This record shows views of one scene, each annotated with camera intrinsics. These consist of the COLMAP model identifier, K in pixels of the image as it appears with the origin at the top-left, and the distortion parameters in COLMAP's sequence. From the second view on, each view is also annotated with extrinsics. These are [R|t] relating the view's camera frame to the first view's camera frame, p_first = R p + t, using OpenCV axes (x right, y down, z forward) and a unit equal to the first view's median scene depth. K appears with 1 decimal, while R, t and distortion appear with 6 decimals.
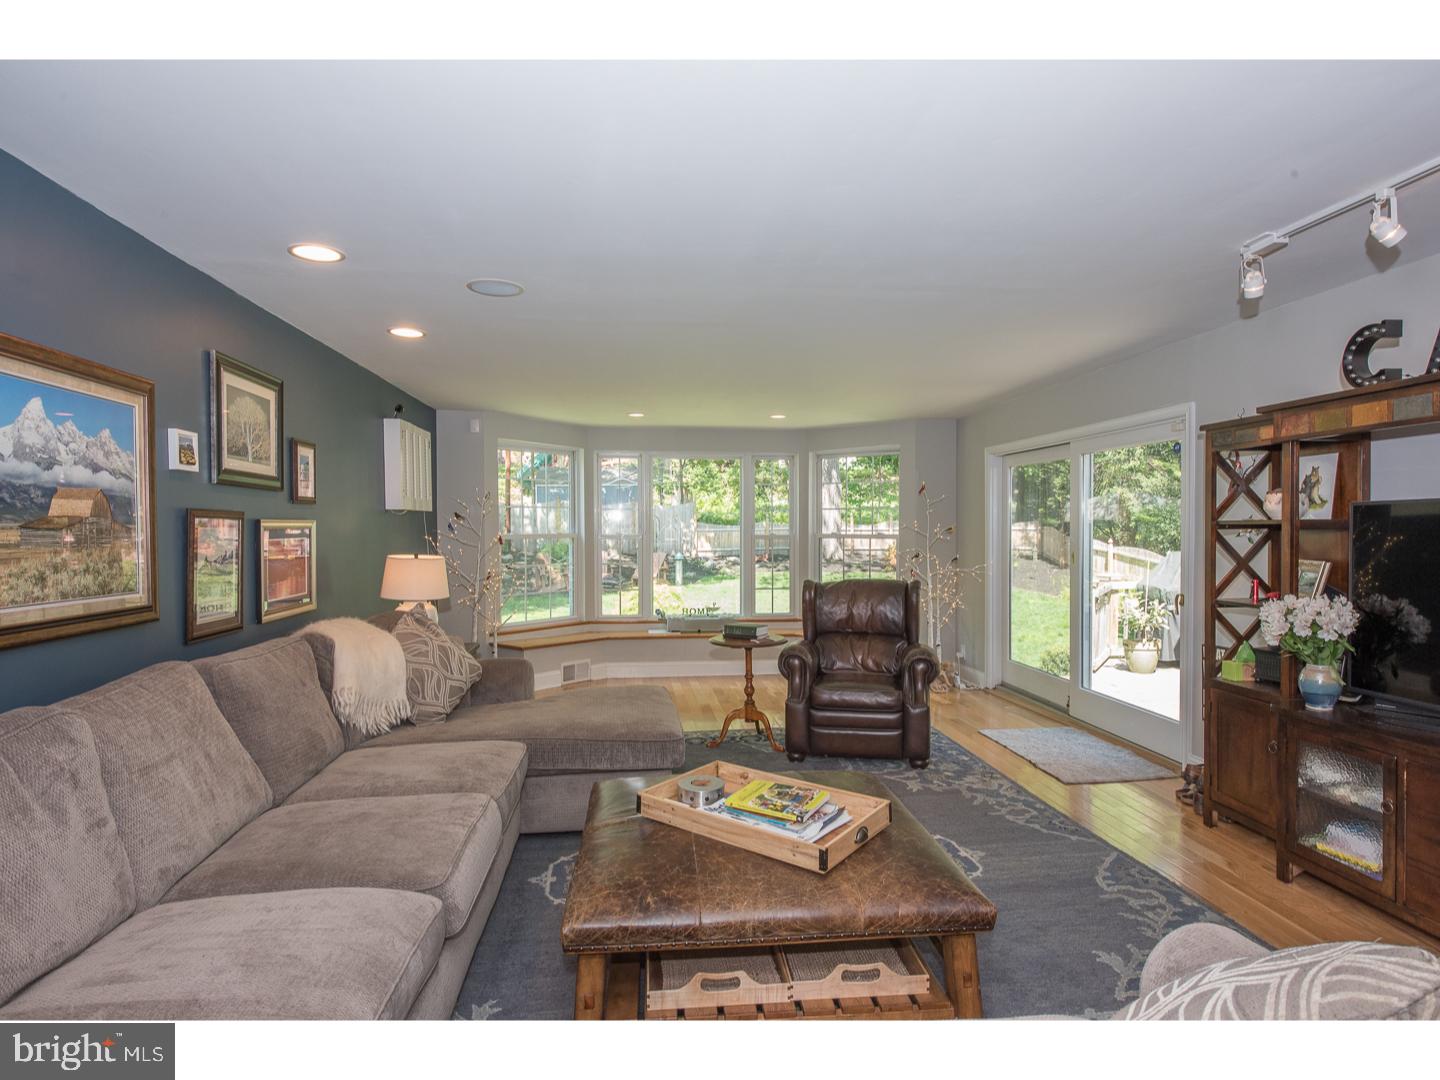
lens RADIAL K [[796.0, 0, 718.6], [0, 796.0, 540.3], [0, 0, 1]] dist [0.001109, -0.001893]
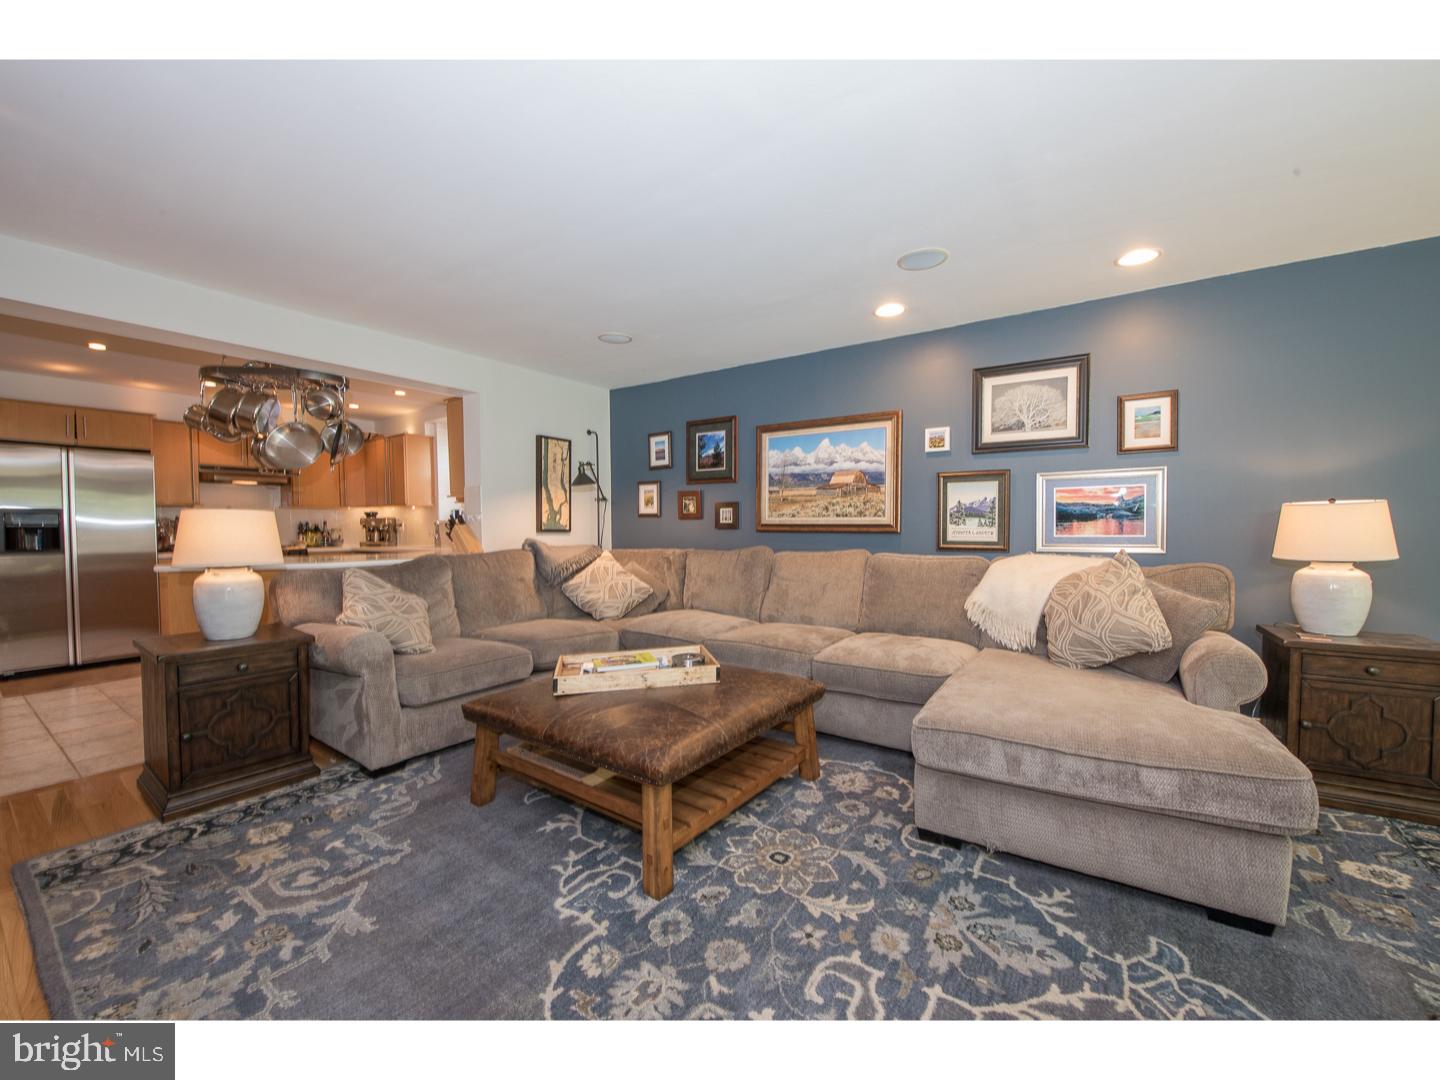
lens RADIAL K [[570.0, 0, 719.8], [0, 570.0, 541.9], [0, 0, 1]] dist [-0.013321, -0.003393]
pose [[-0.660352, 0.034000, -0.750186, 0.495128], [-0.001368, 0.998918, 0.046477, 0.045567], [0.750955, 0.031718, -0.659591, 1.237252]]
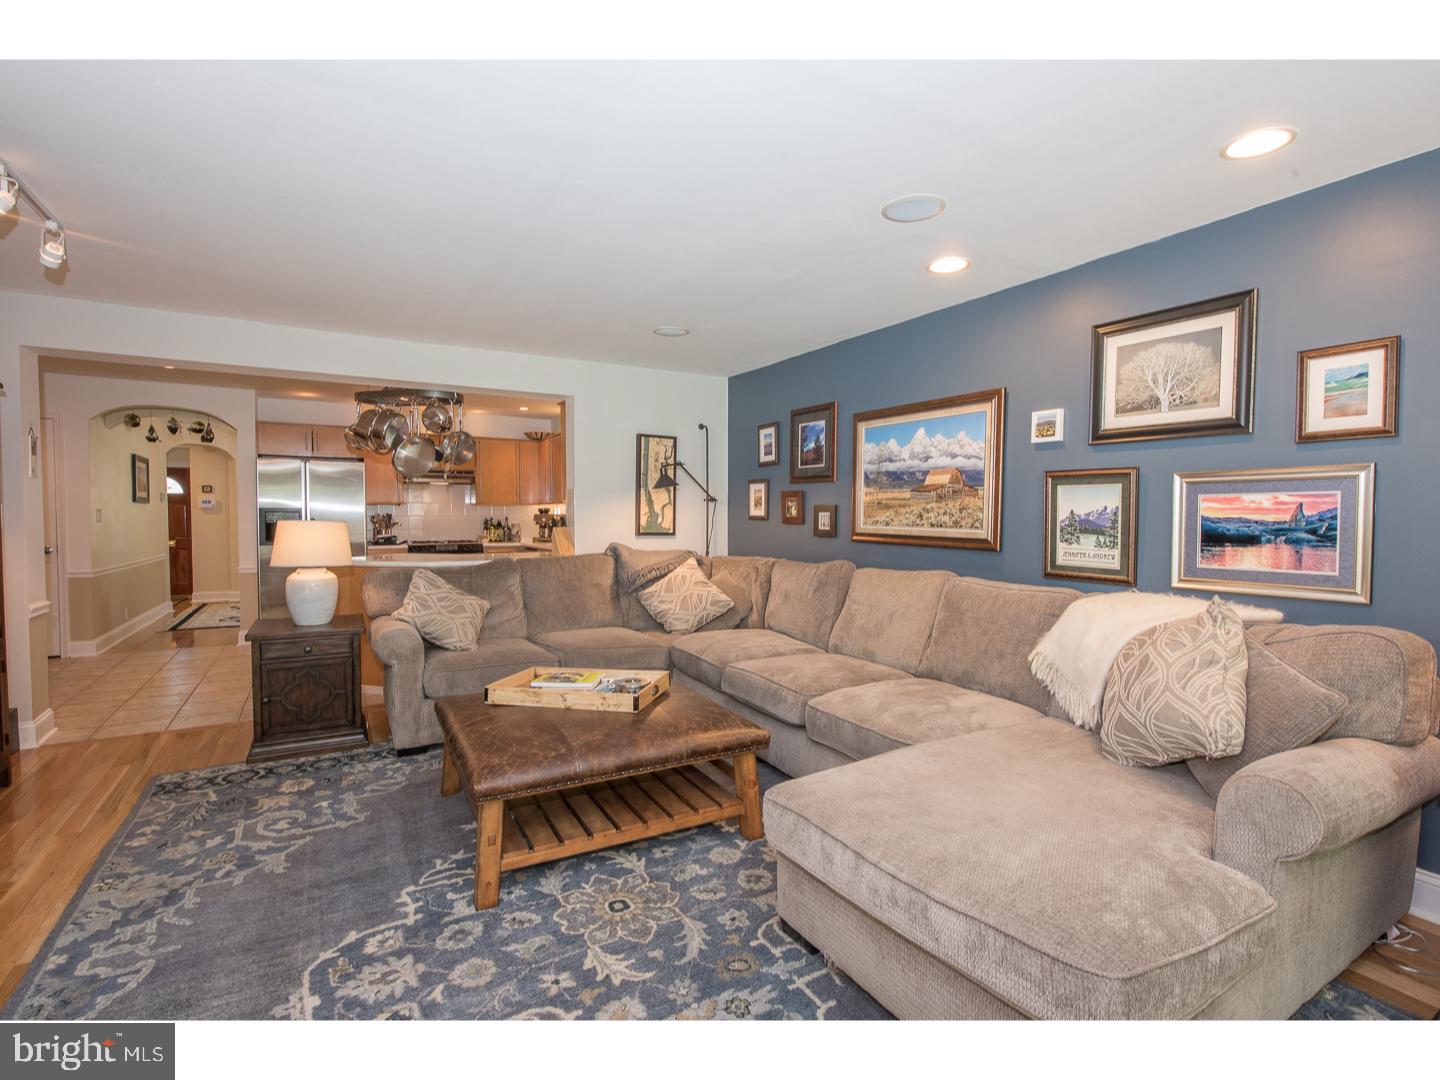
lens RADIAL K [[679.2, 0, 718.9], [0, 679.2, 539.7], [0, 0, 1]] dist [-0.004914, -0.003759]
pose [[-0.918172, 0.019419, -0.395706, 0.208687], [-0.003208, 0.998401, 0.056442, 0.008199], [0.396169, 0.053093, -0.916641, 1.513112]]
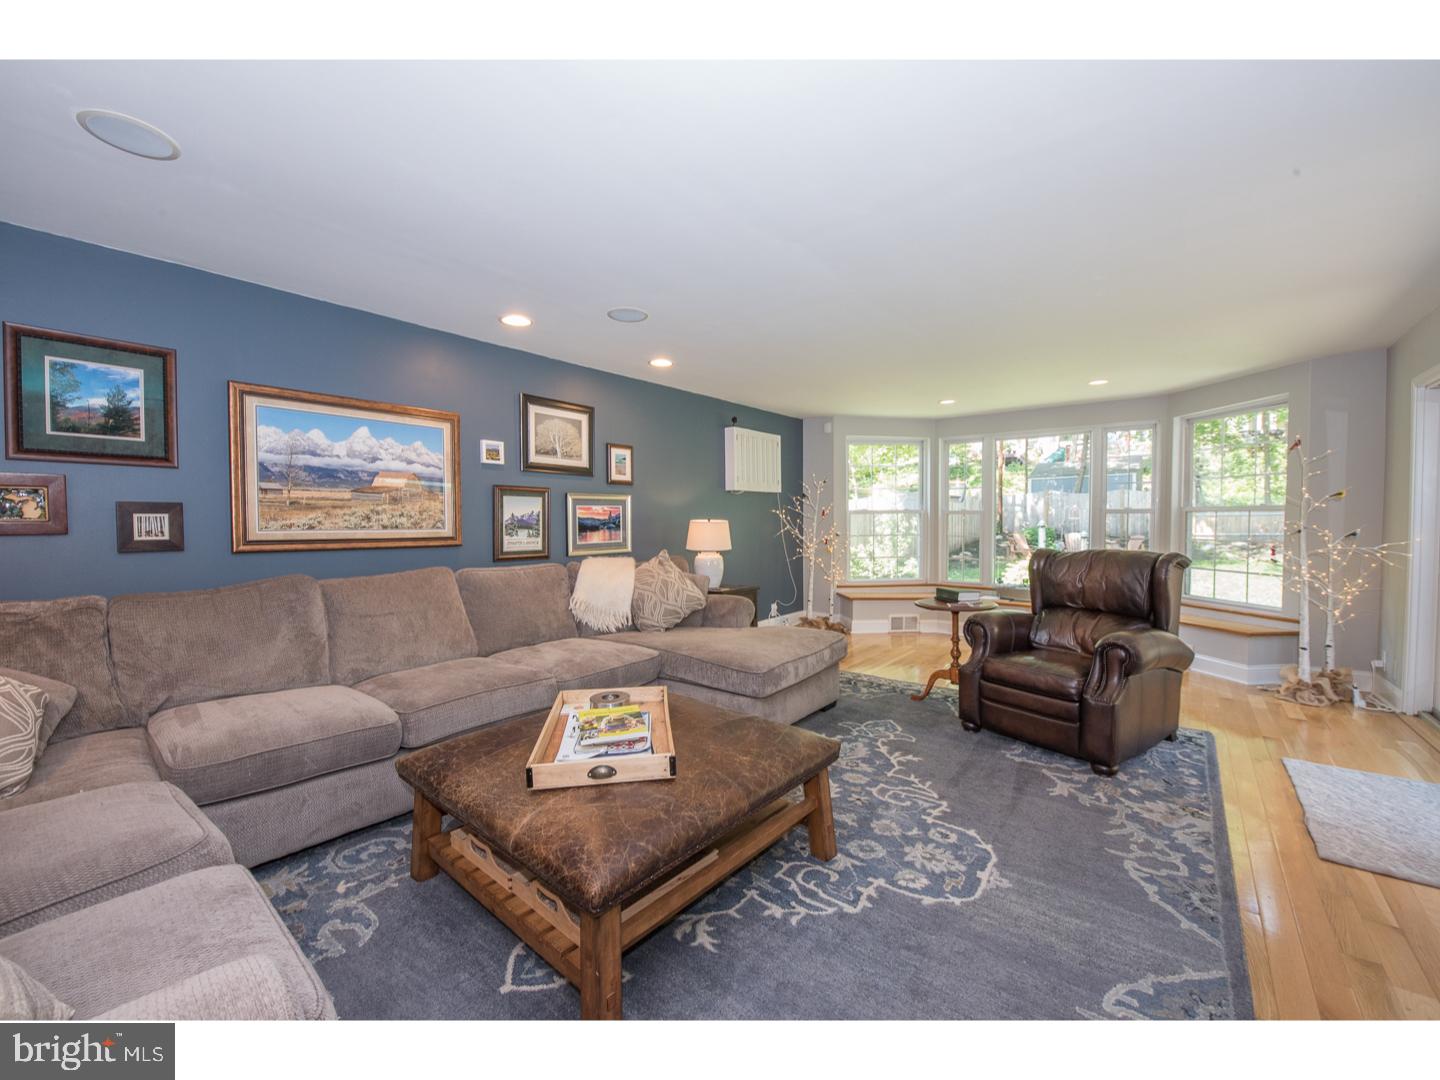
lens RADIAL K [[579.8, 0, 719.6], [0, 579.8, 539.8], [0, 0, 1]] dist [-0.017540, -0.001411]
pose [[0.699638, 0.022835, -0.714132, 0.506460], [-0.007516, 0.999669, 0.024602, 0.039004], [0.714458, -0.011845, 0.699578, 0.387037]]
